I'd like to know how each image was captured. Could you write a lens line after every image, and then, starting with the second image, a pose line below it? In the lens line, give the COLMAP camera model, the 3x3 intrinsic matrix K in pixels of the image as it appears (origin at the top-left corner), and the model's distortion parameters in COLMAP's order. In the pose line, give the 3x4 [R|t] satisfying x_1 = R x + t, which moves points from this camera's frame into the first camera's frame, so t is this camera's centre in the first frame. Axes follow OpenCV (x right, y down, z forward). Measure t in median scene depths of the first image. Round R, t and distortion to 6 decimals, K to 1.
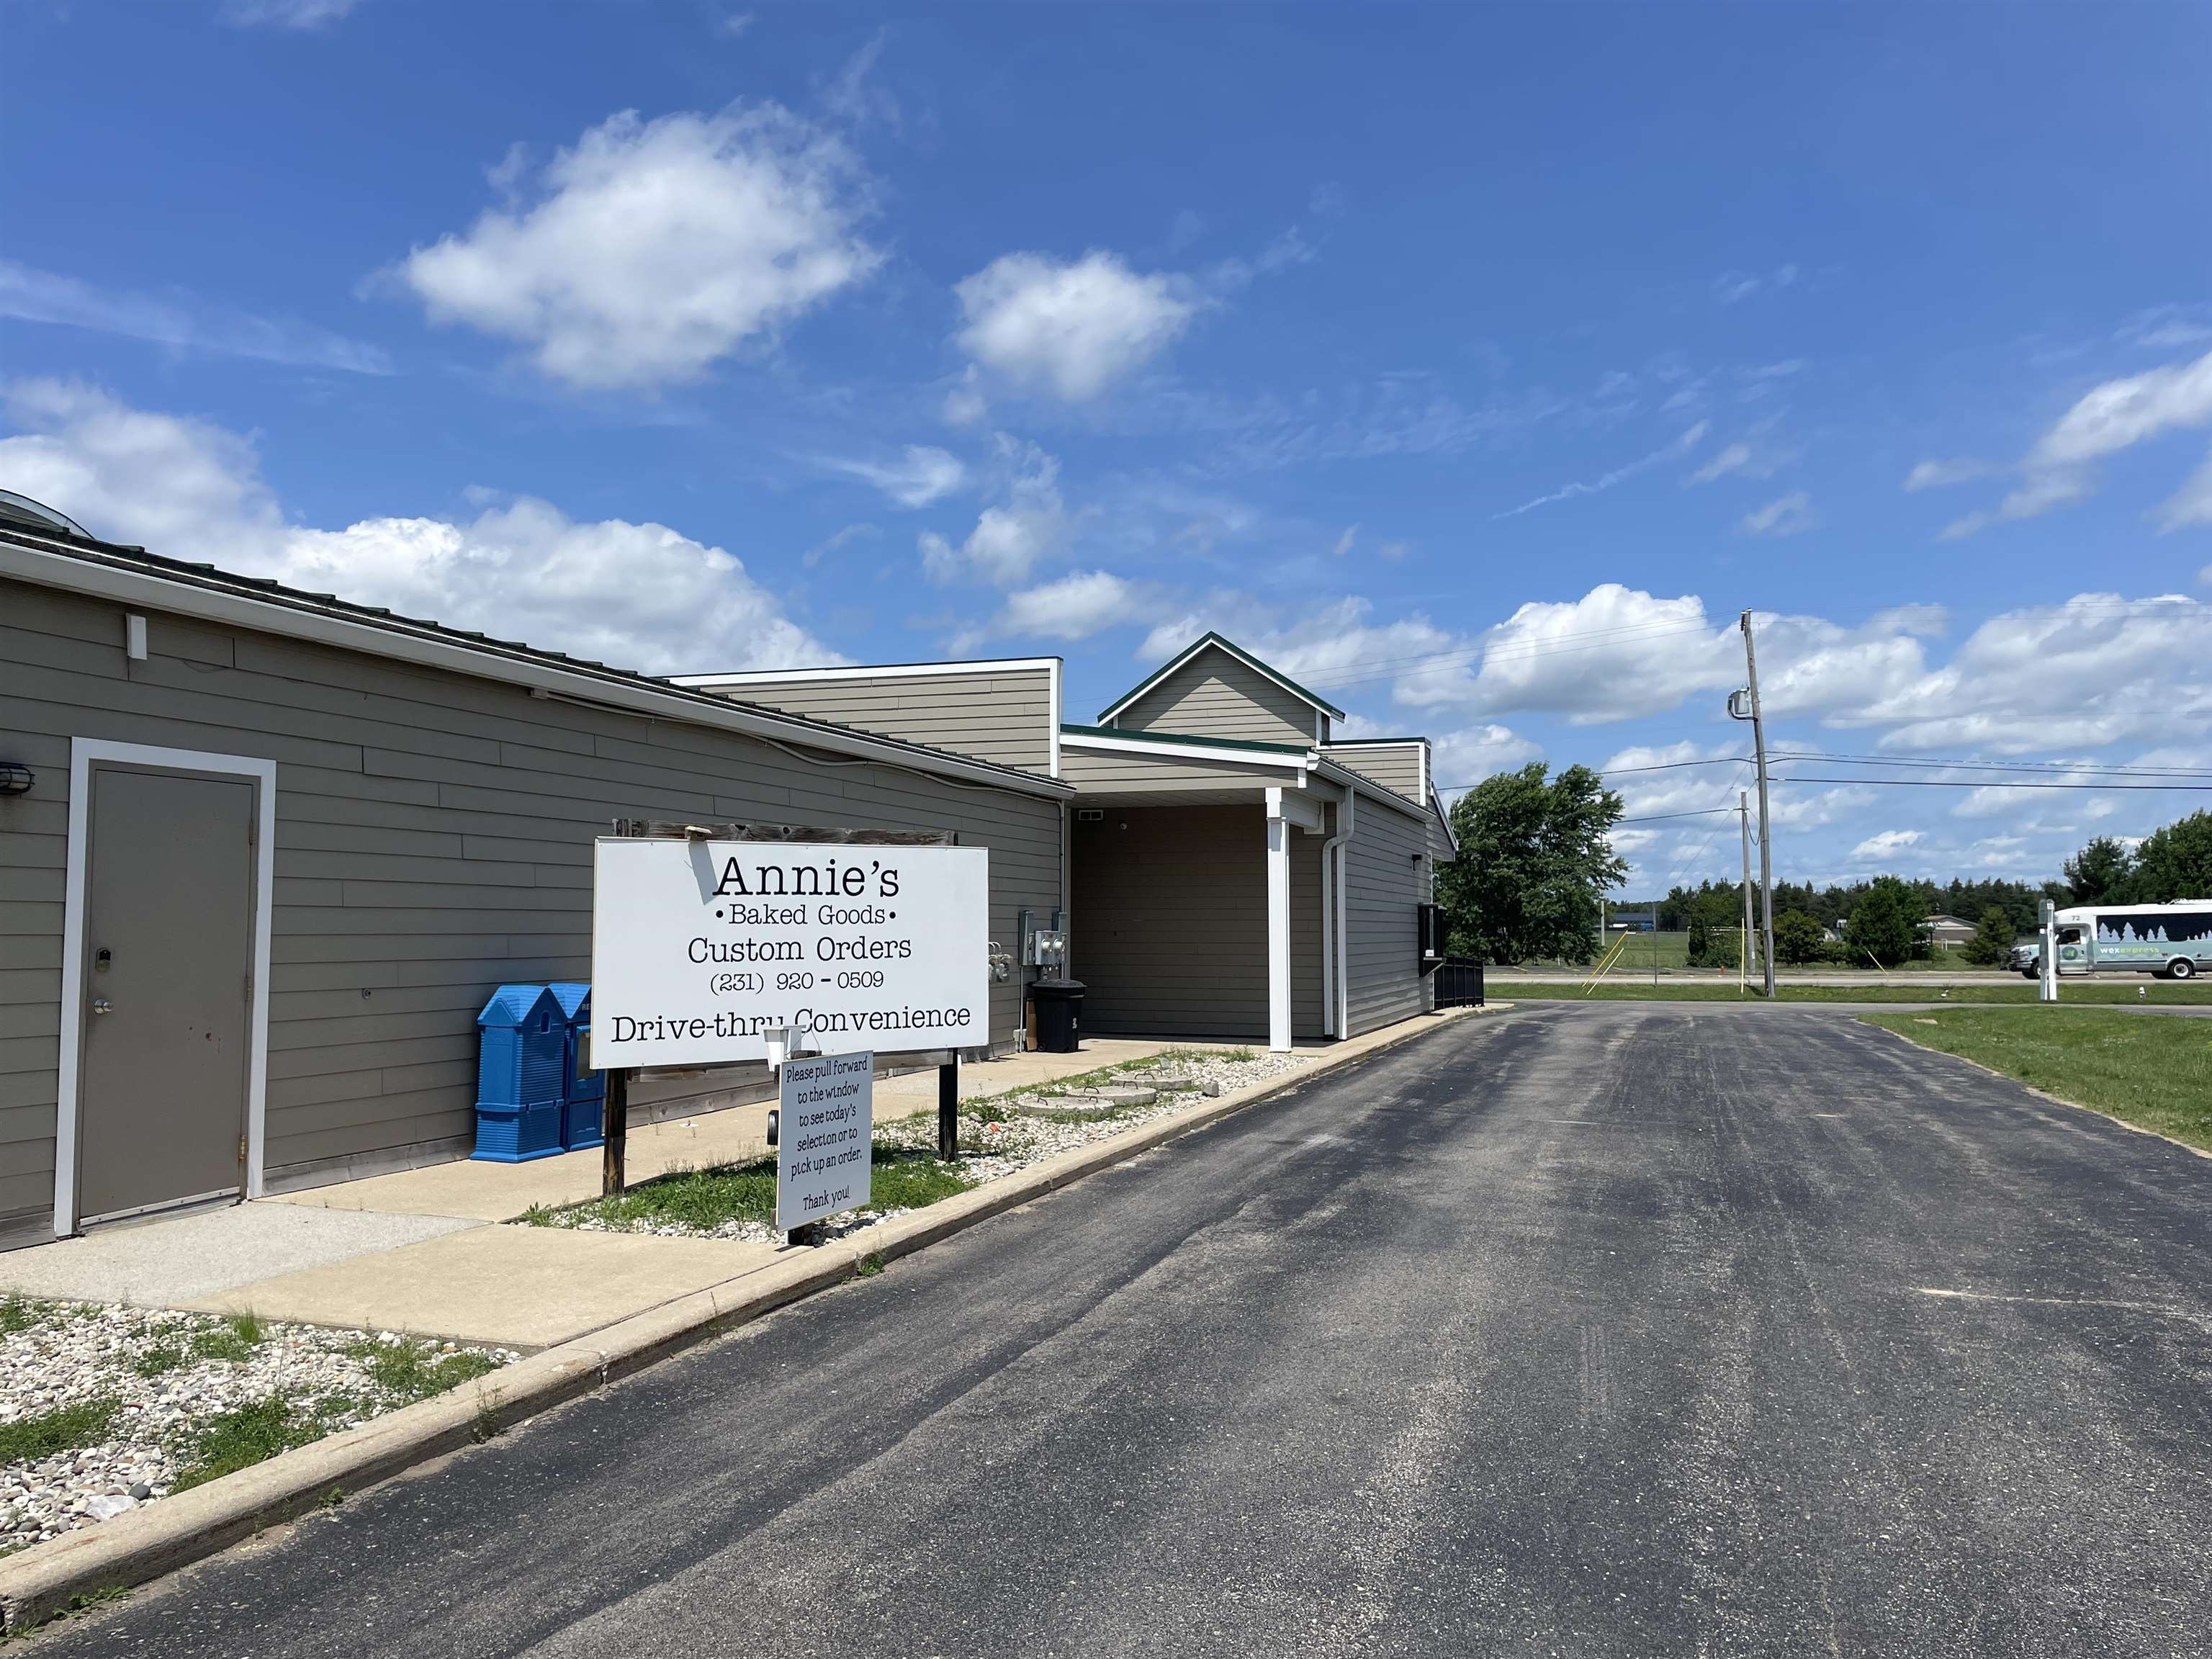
lens RADIAL K [[1658.5, 0, 1098.9], [0, 1658.5, 829.0], [0, 0, 1]] dist [0.089251, -0.116356]
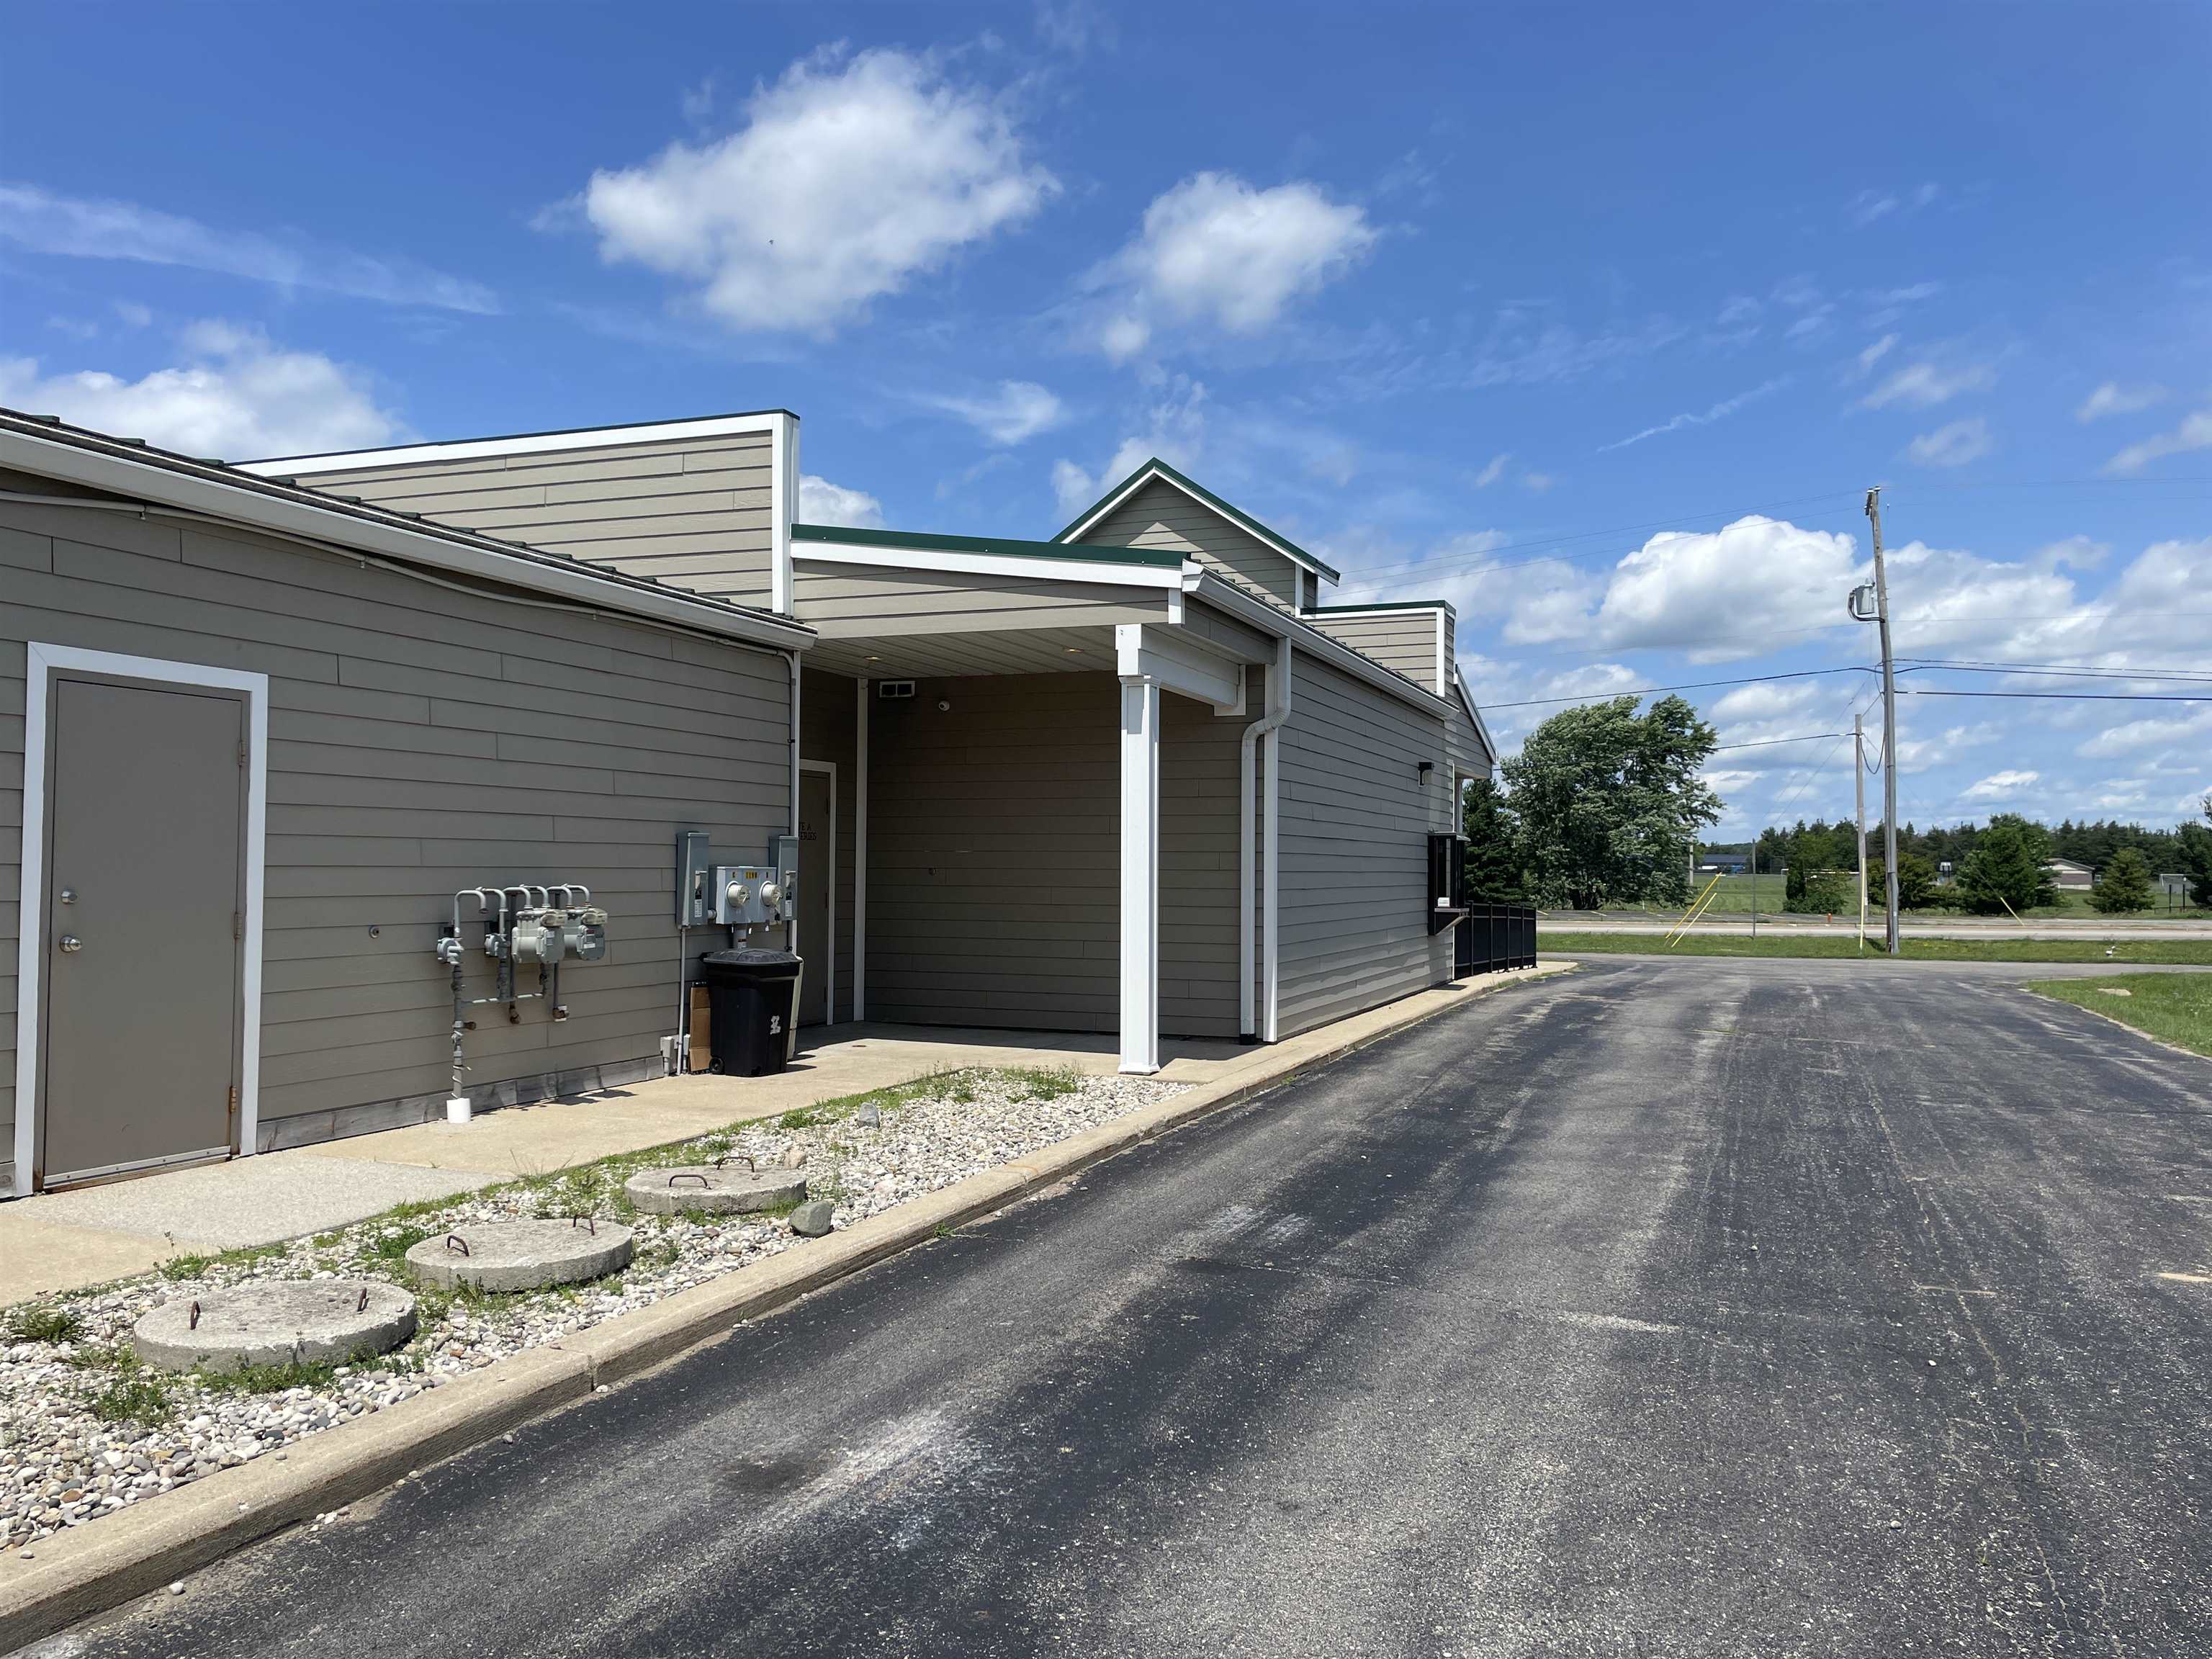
lens RADIAL K [[1658.5, 0, 1110.3], [0, 1658.5, 822.4], [0, 0, 1]] dist [0.089251, -0.116356]
pose [[0.999096, 0.005662, -0.042140, 0.123058], [-0.004269, 0.999444, 0.033066, 0.025359], [0.042304, -0.032856, 0.998564, 0.409095]]
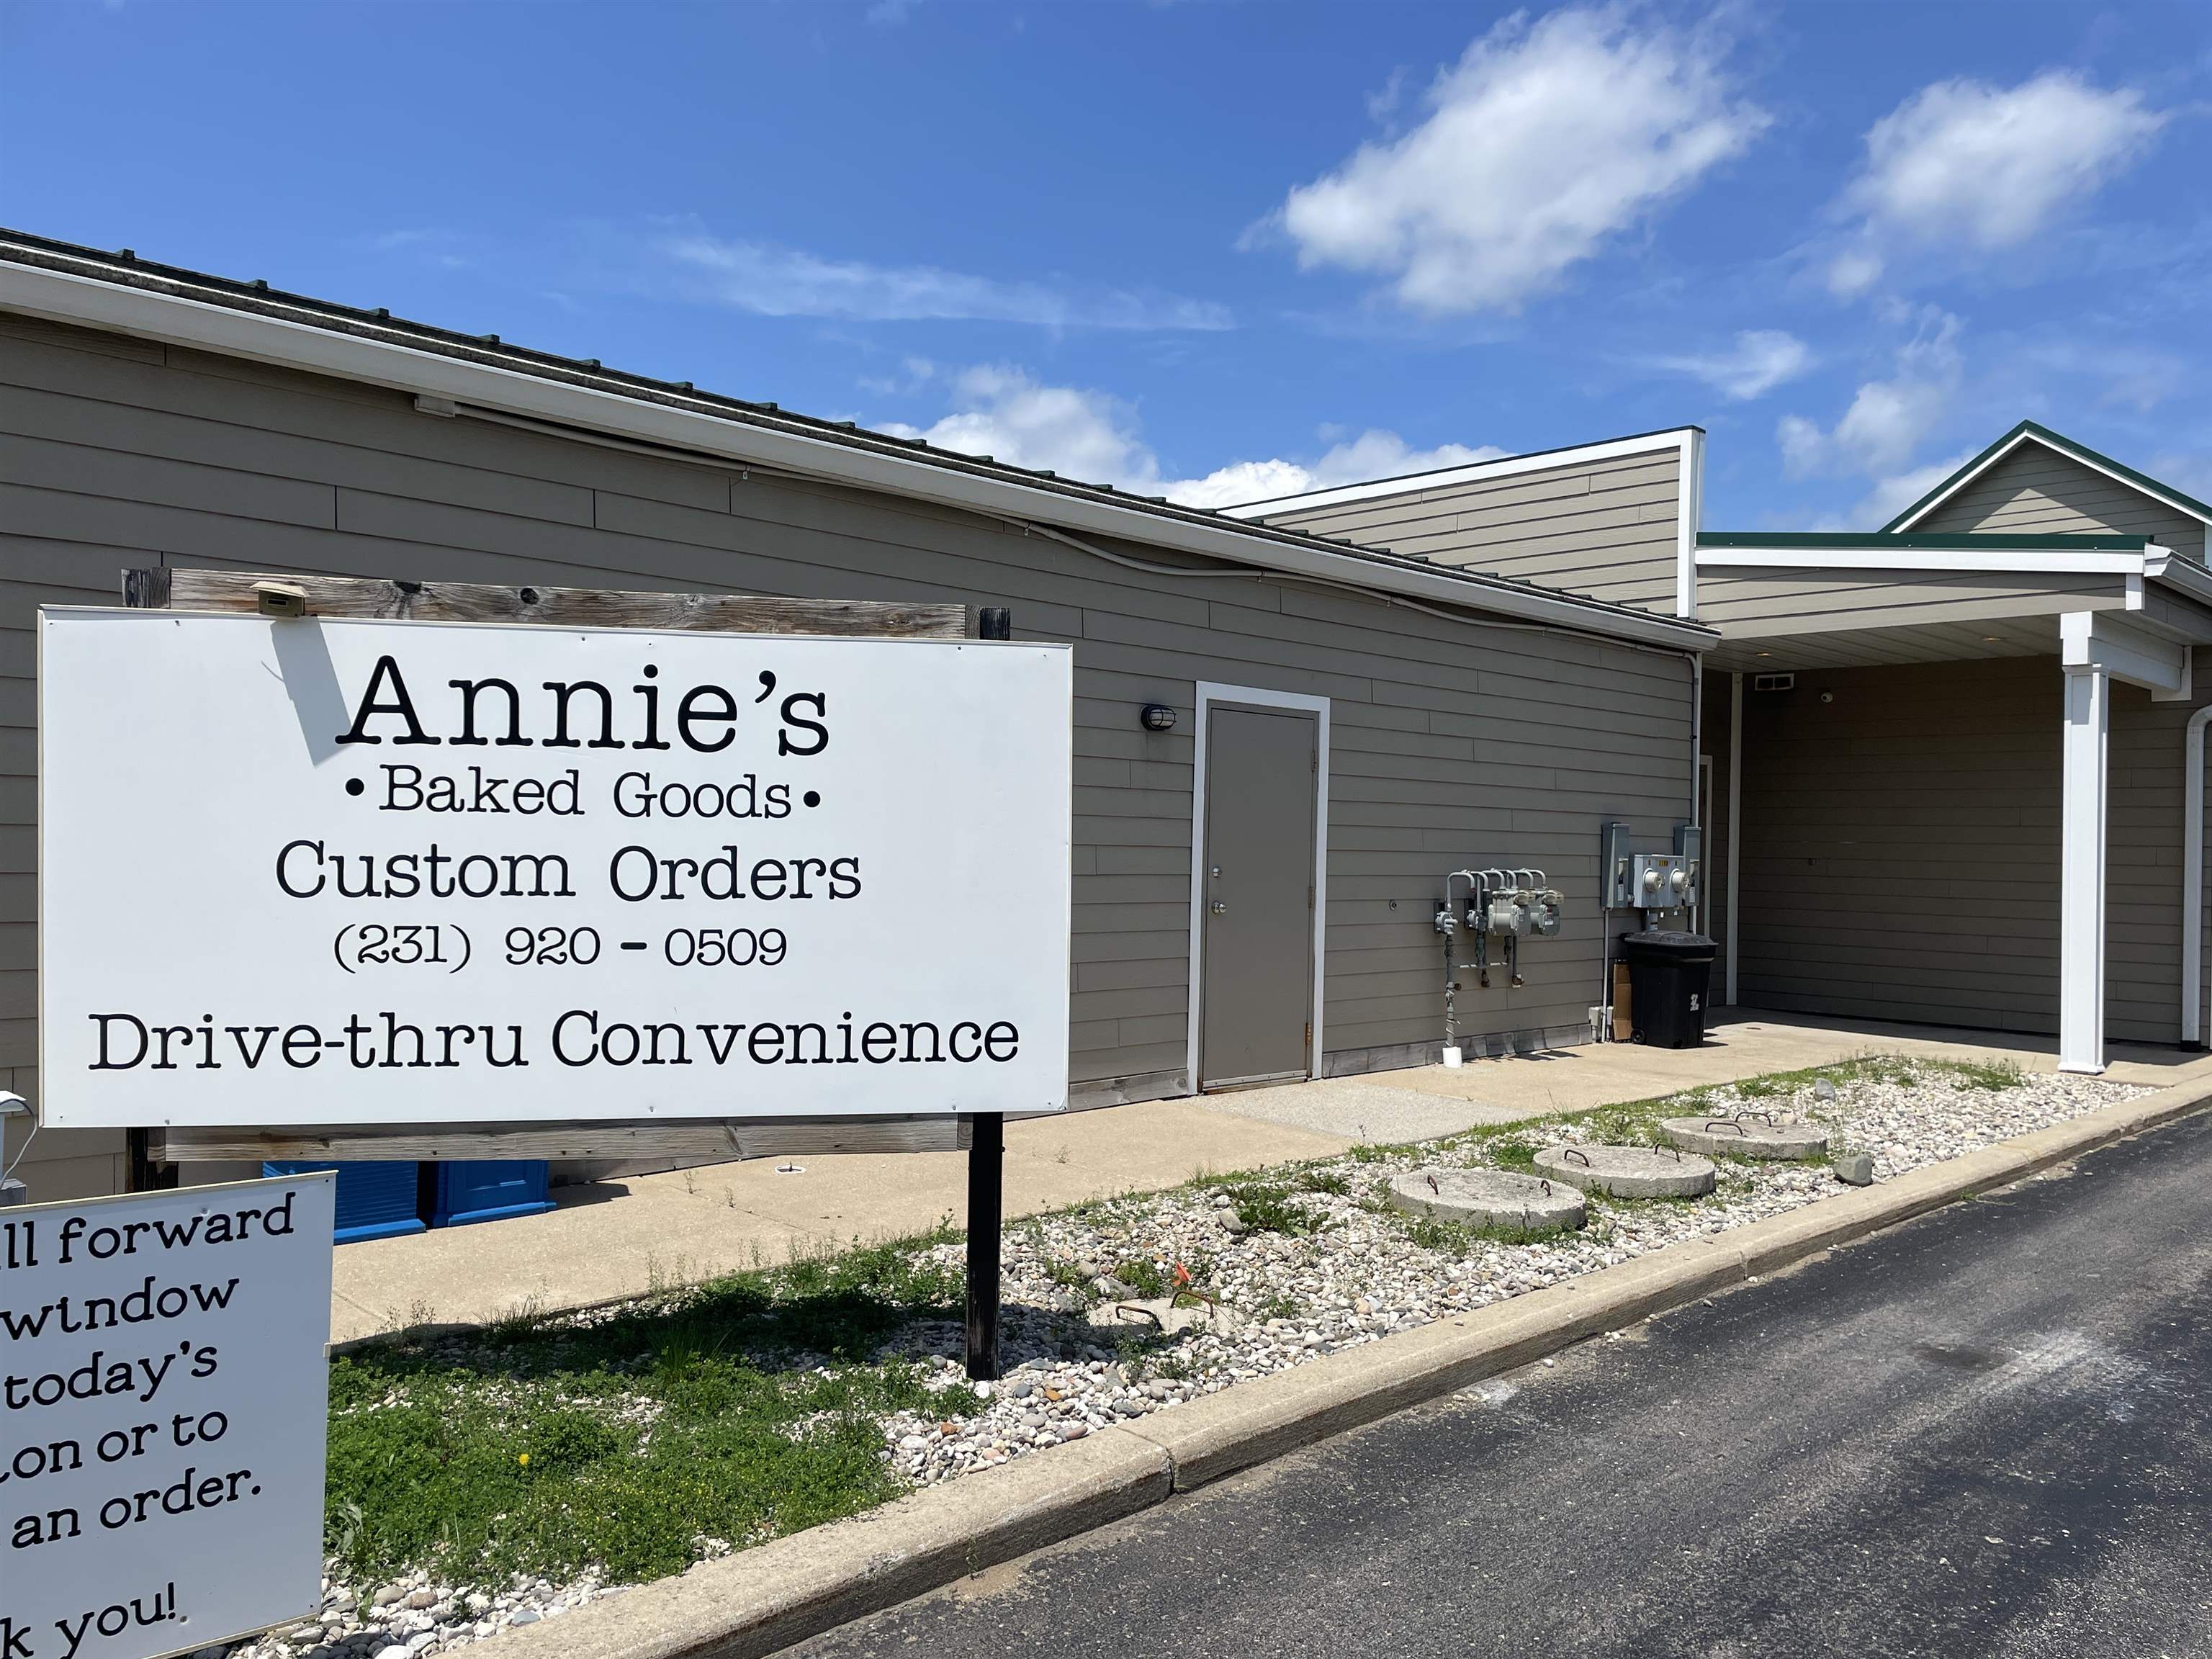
lens RADIAL K [[1658.5, 0, 1115.3], [0, 1658.5, 835.0], [0, 0, 1]] dist [0.089251, -0.116356]
pose [[0.894862, 0.014861, -0.446096, 0.068751], [0.007701, 0.998783, 0.048723, 0.020548], [0.446277, -0.047036, 0.893658, 0.327261]]
